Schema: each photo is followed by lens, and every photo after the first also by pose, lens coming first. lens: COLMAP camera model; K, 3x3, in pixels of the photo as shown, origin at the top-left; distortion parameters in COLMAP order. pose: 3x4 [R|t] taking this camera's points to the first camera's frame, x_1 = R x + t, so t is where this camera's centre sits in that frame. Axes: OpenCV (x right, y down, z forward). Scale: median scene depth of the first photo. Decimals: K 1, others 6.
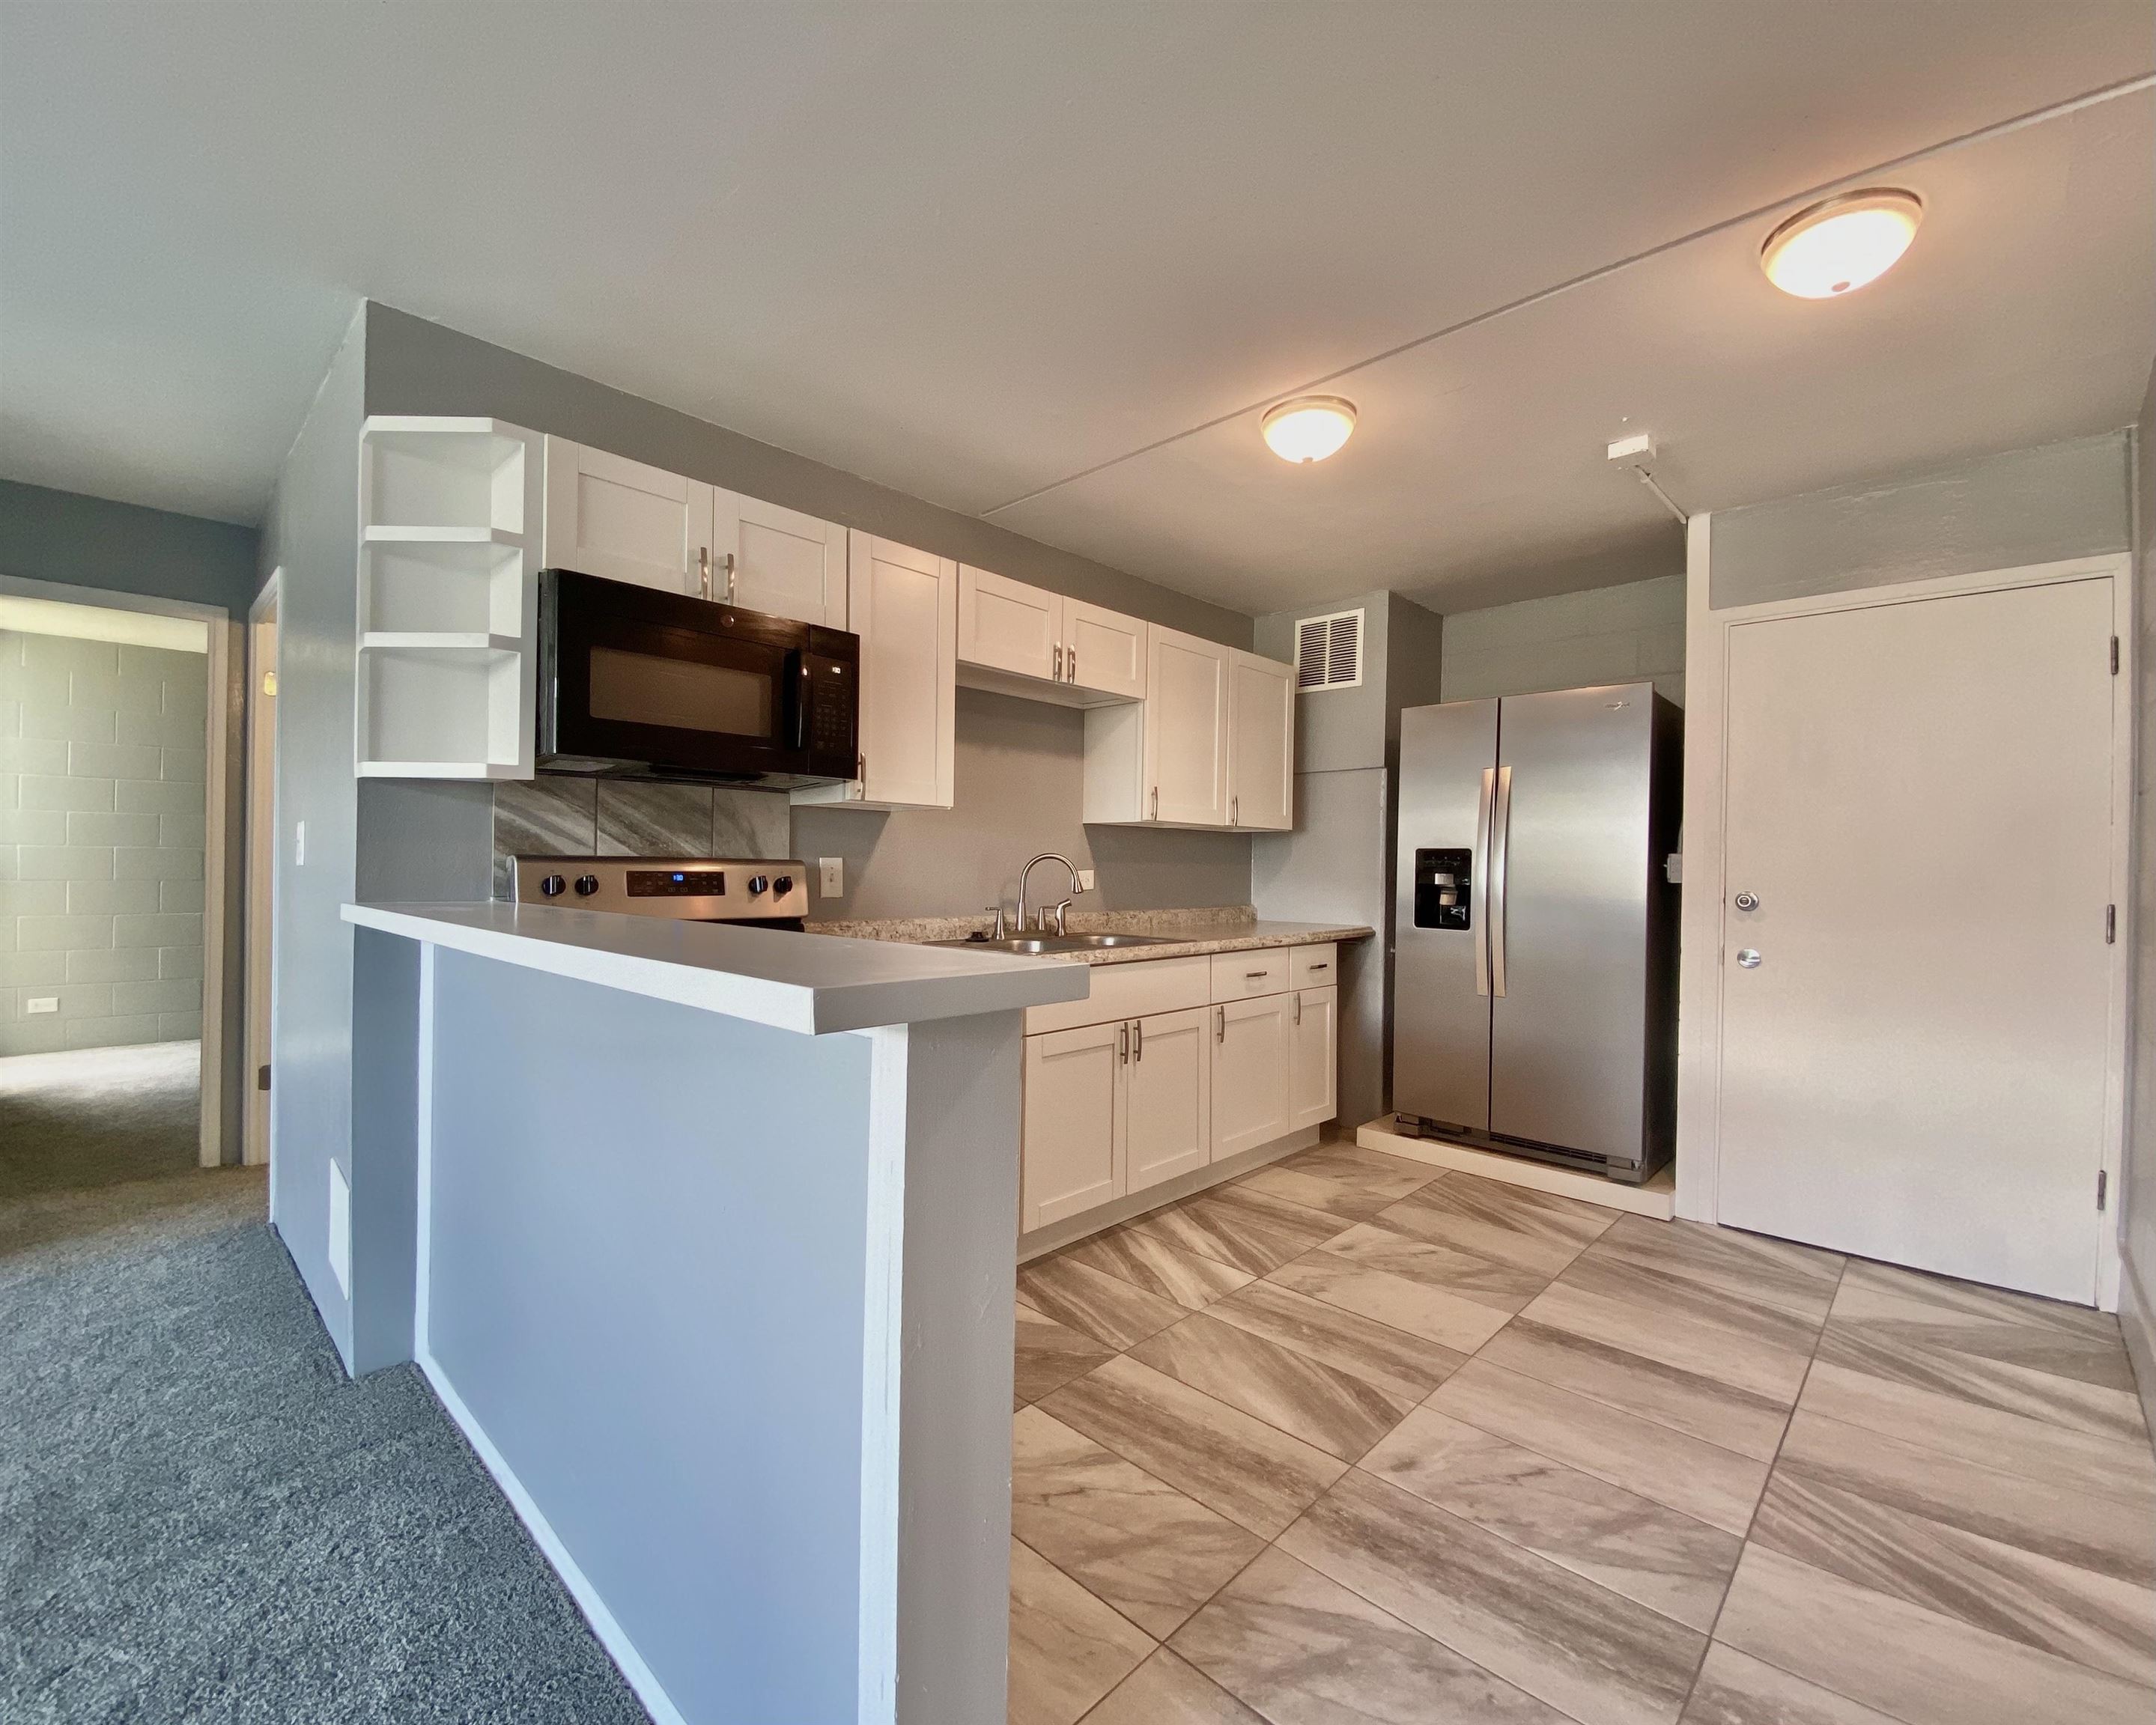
lens RADIAL K [[952.0, 0, 1064.6], [0, 952.0, 864.1], [0, 0, 1]] dist [0.037358, -0.032193]
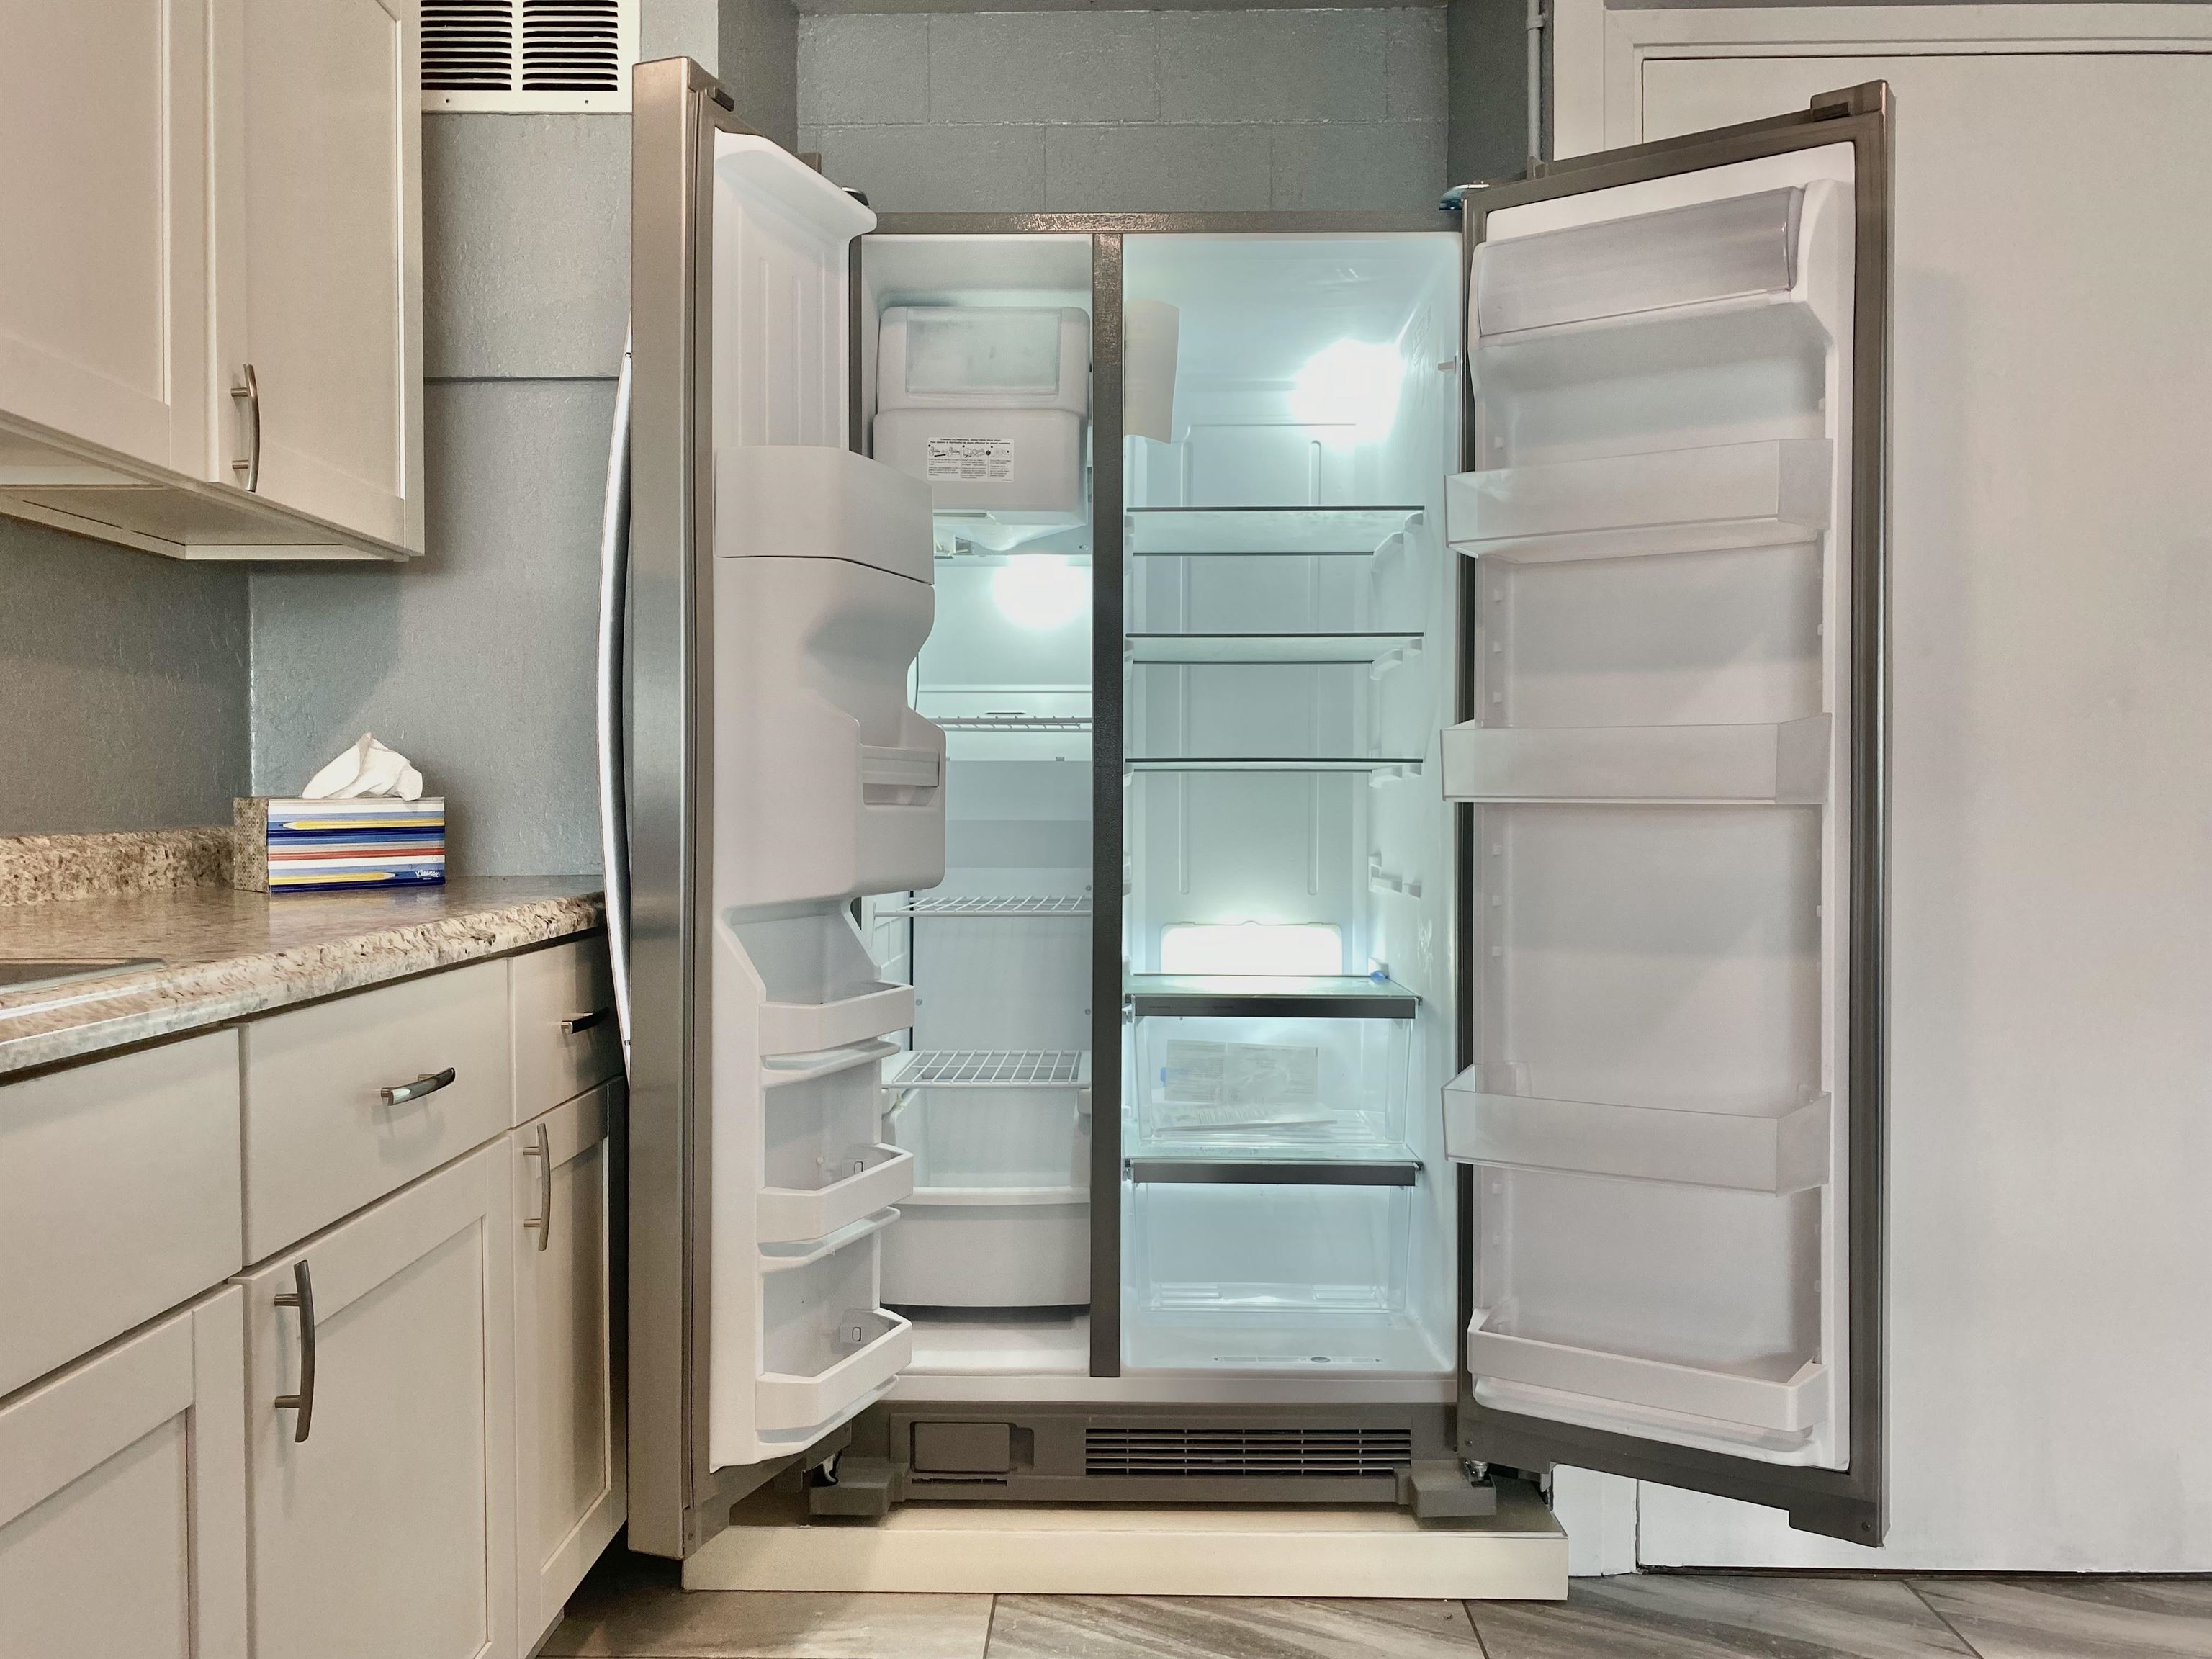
lens RADIAL K [[1696.3, 0, 1106.0], [0, 1696.3, 829.5], [0, 0, 1]] dist [-0.000559, -0.000513]
pose [[0.730826, -0.025695, 0.682080, 0.051291], [0.009152, 0.999570, 0.027849, 0.053008], [-0.682503, -0.014110, 0.730747, 0.723763]]
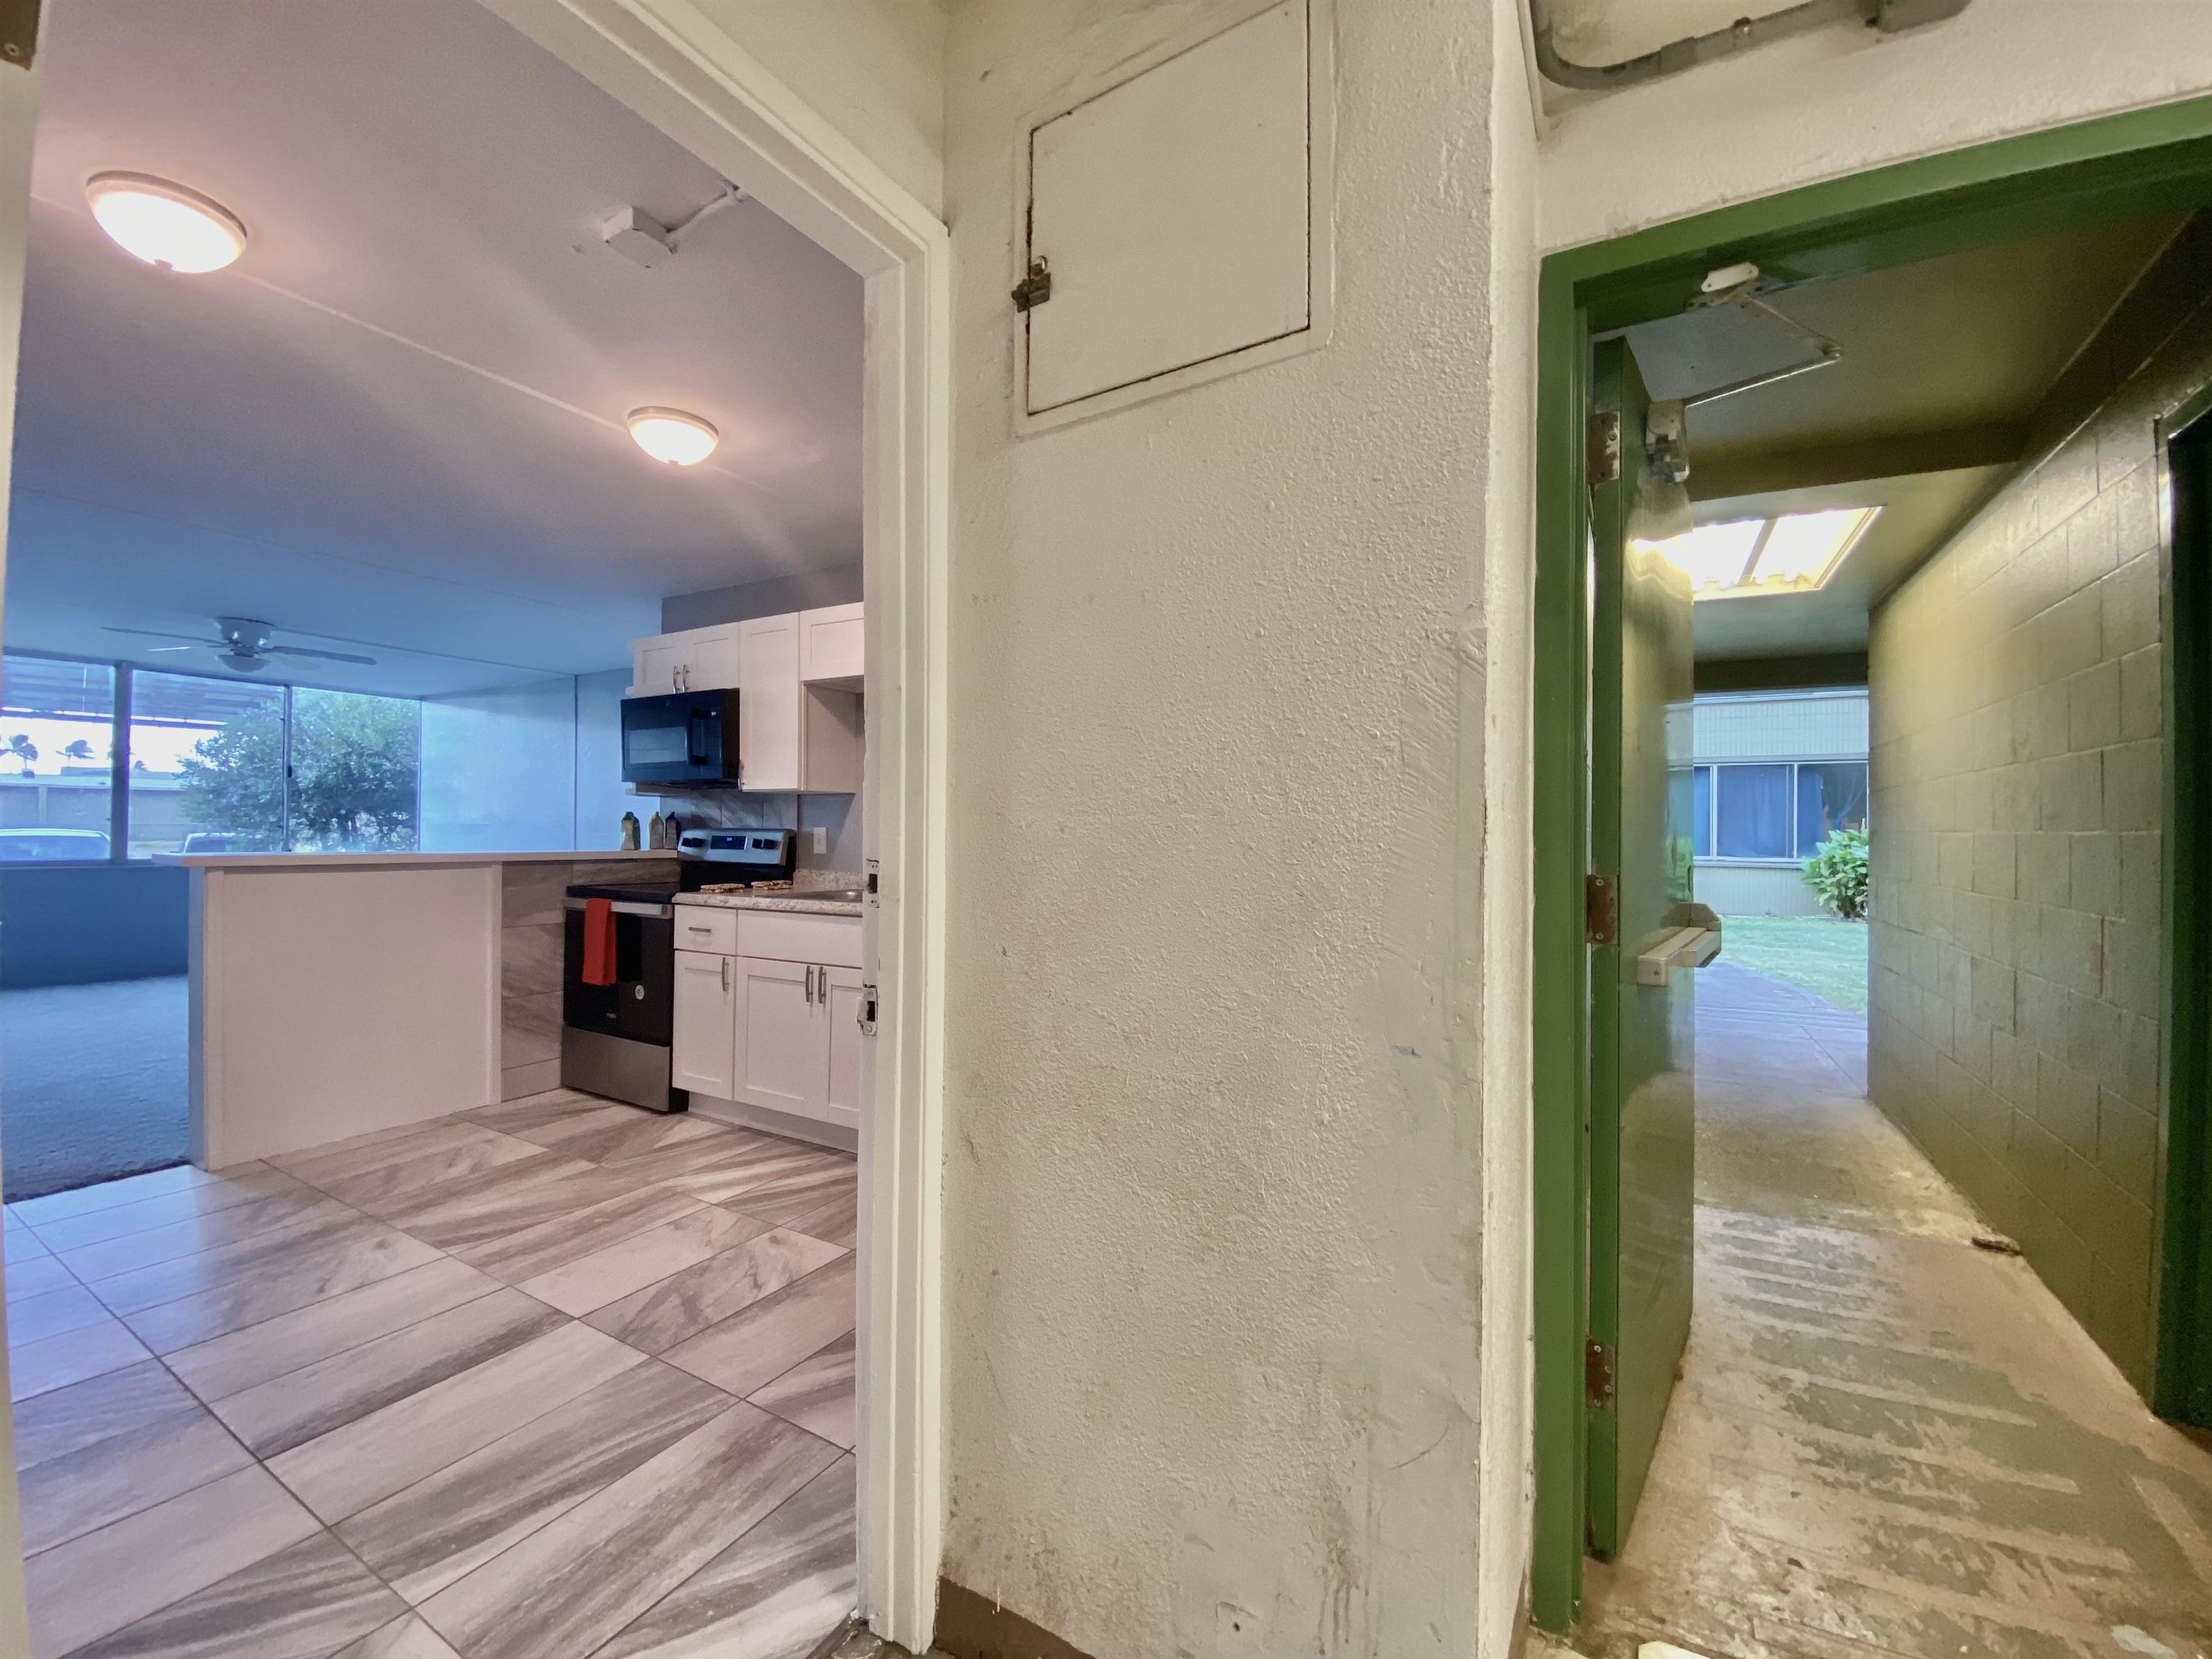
lens RADIAL K [[893.9, 0, 1114.2], [0, 893.9, 831.5], [0, 0, 1]] dist [0.002161, -0.014825]
pose [[0.246213, -0.015853, -0.969086, 1.271227], [-0.004901, 0.999833, -0.017601, 0.022569], [0.969203, 0.009083, 0.246095, 1.155794]]
